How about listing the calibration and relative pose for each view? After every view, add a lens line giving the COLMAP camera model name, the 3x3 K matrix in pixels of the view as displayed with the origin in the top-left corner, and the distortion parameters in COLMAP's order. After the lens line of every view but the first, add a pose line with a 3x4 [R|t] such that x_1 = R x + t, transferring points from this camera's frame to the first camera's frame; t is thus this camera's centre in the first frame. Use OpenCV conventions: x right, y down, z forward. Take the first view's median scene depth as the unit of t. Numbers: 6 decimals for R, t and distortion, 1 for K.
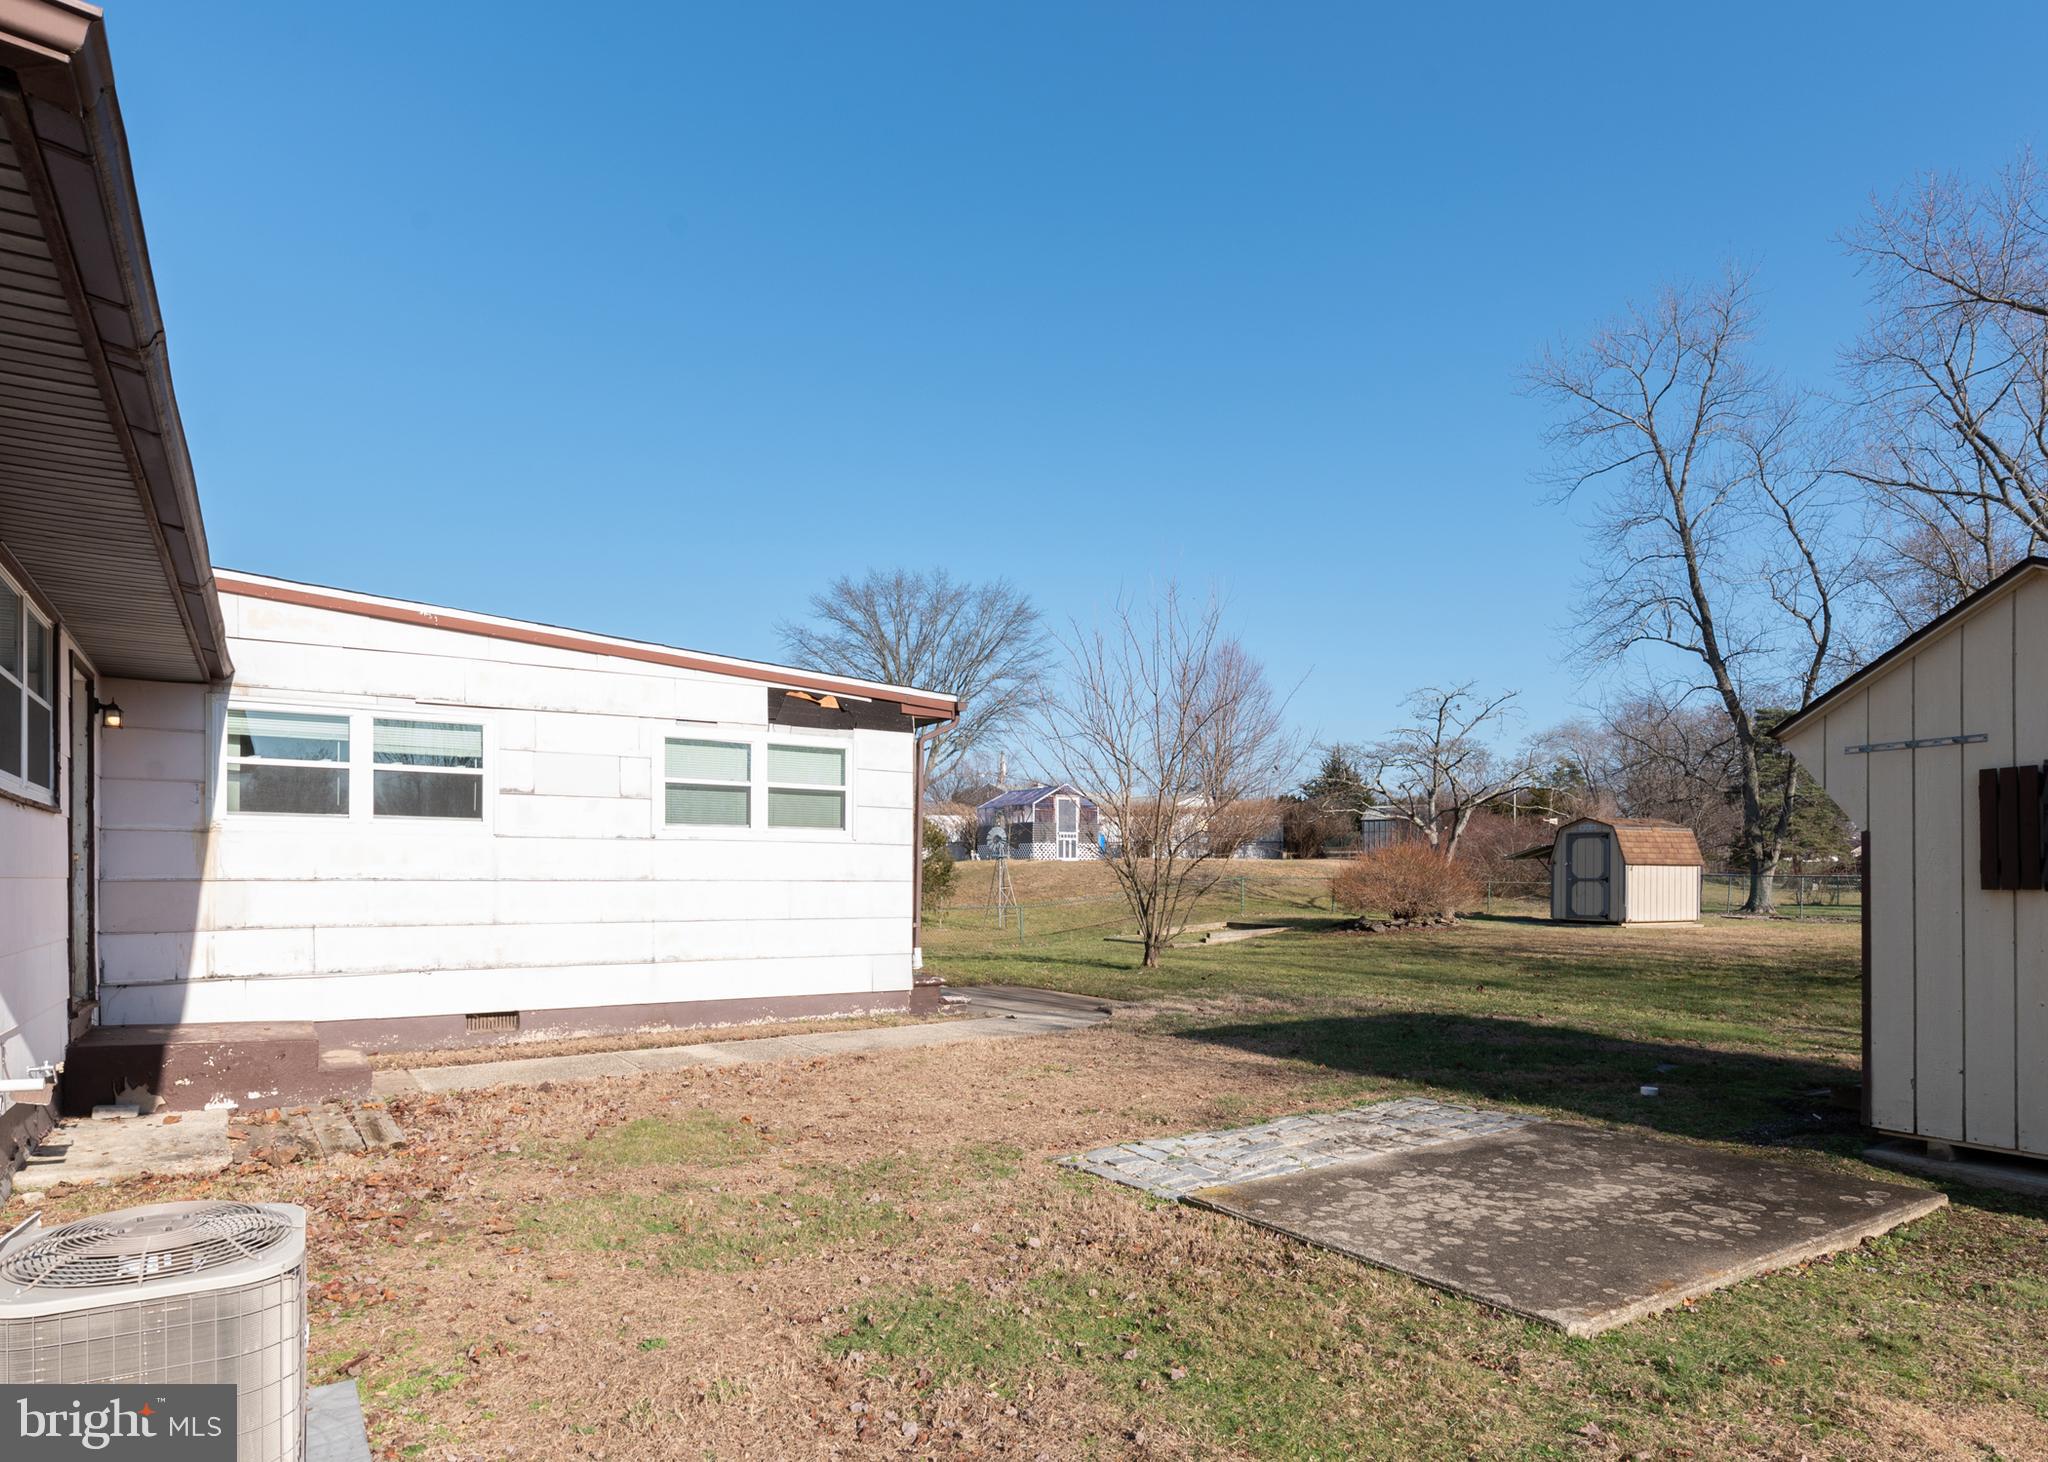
lens RADIAL K [[1194.8, 0, 1014.4], [0, 1194.8, 857.4], [0, 0, 1]] dist [0.000618, -0.001521]
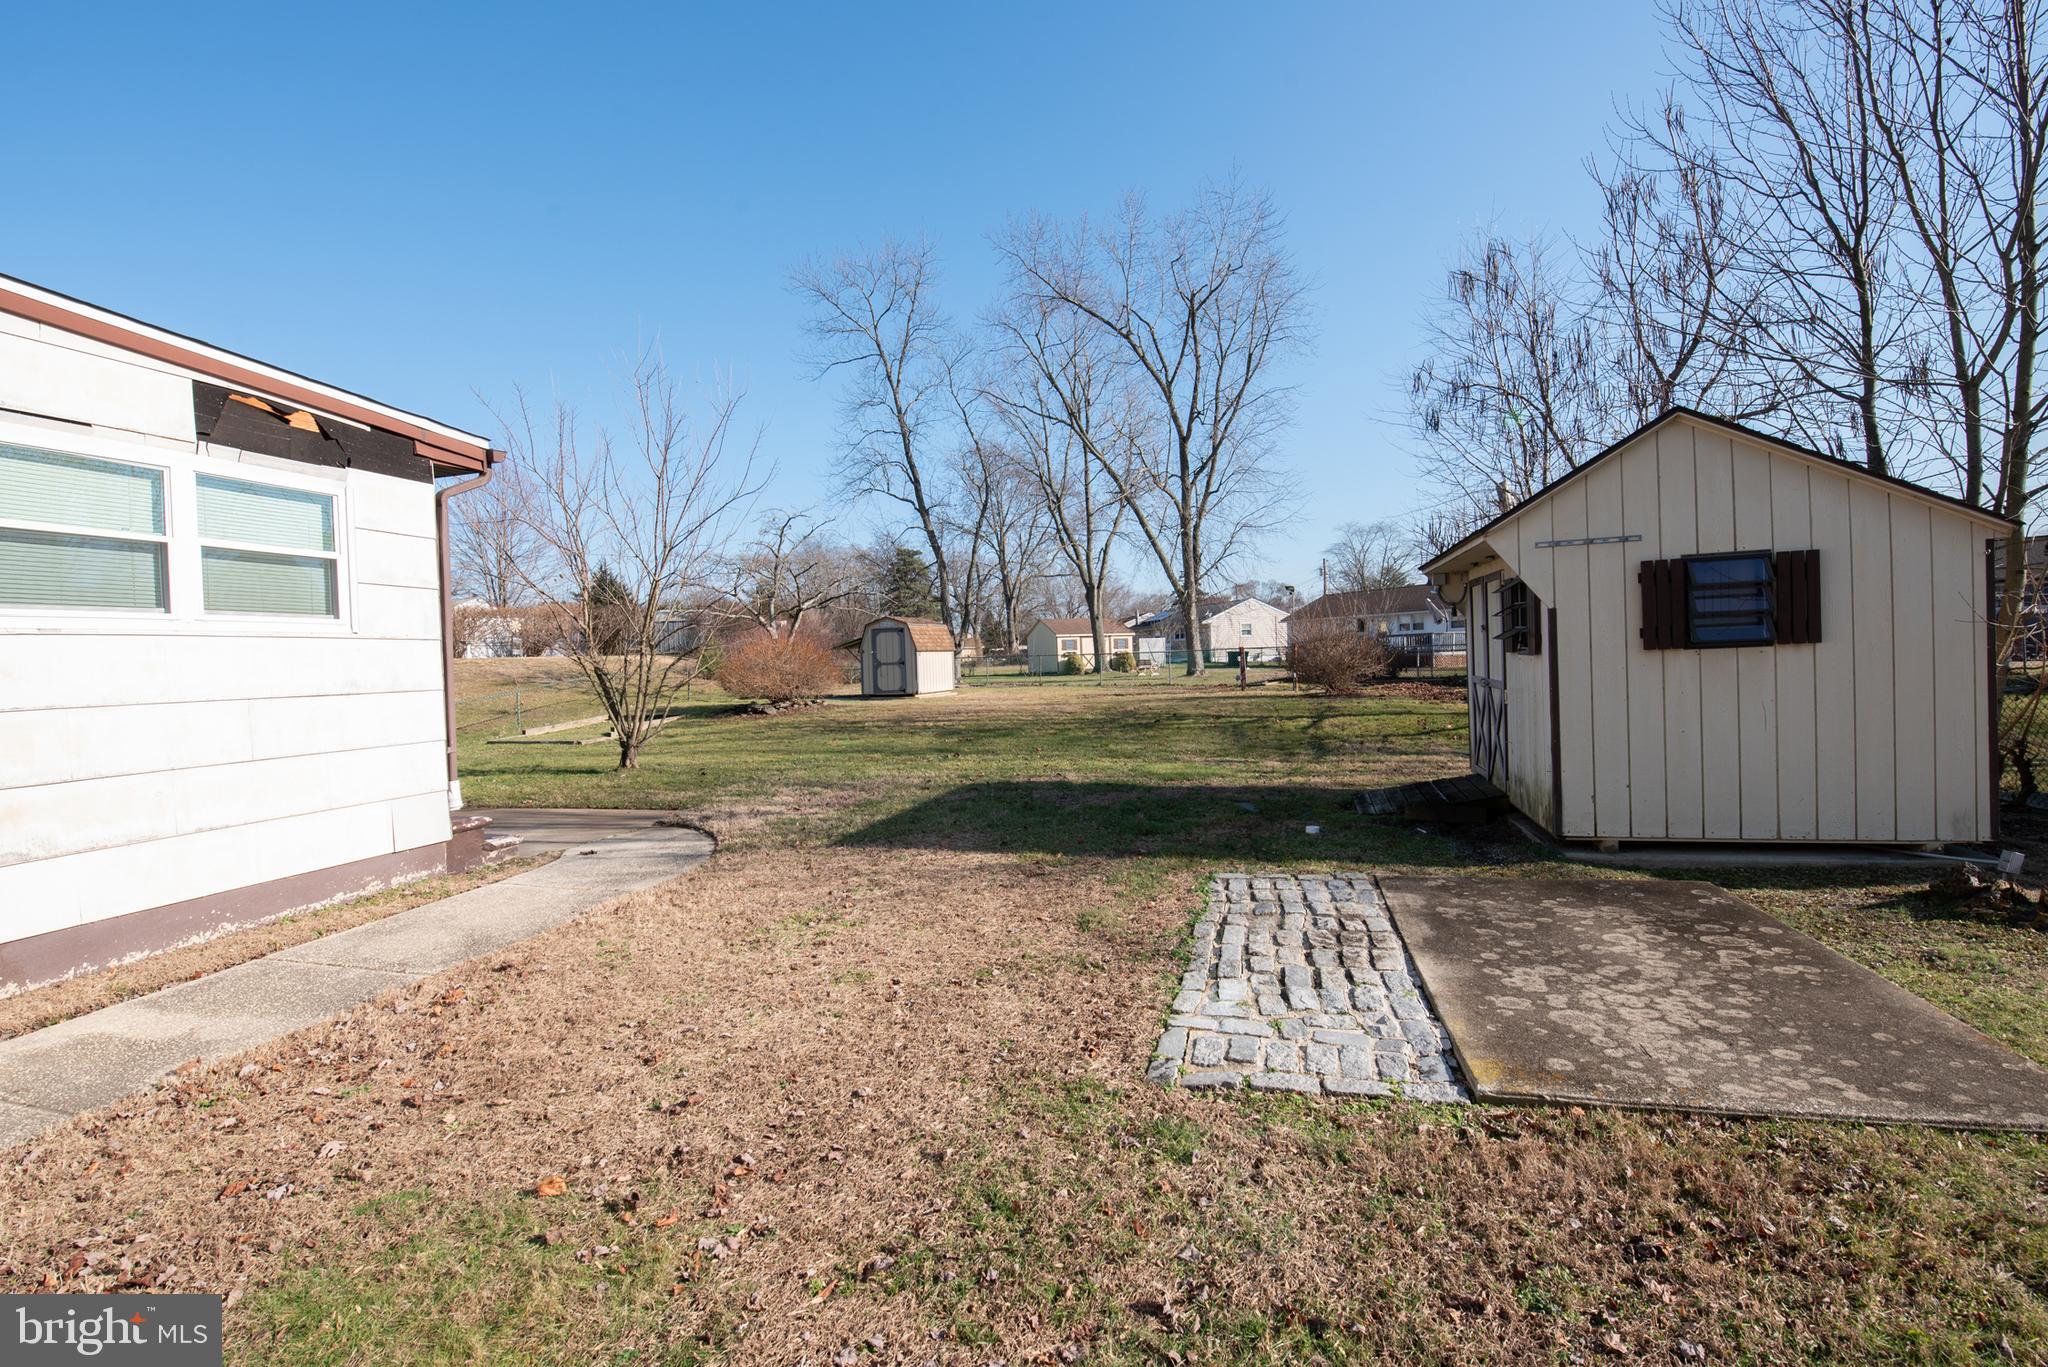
lens RADIAL K [[900.4, 0, 1023.6], [0, 900.4, 662.0], [0, 0, 1]] dist [-0.000845, -0.011245]
pose [[0.732392, -0.032248, 0.680119, -0.203720], [0.025333, 0.999477, 0.020111, 0.001264], [-0.680412, 0.002500, 0.732826, 0.376020]]
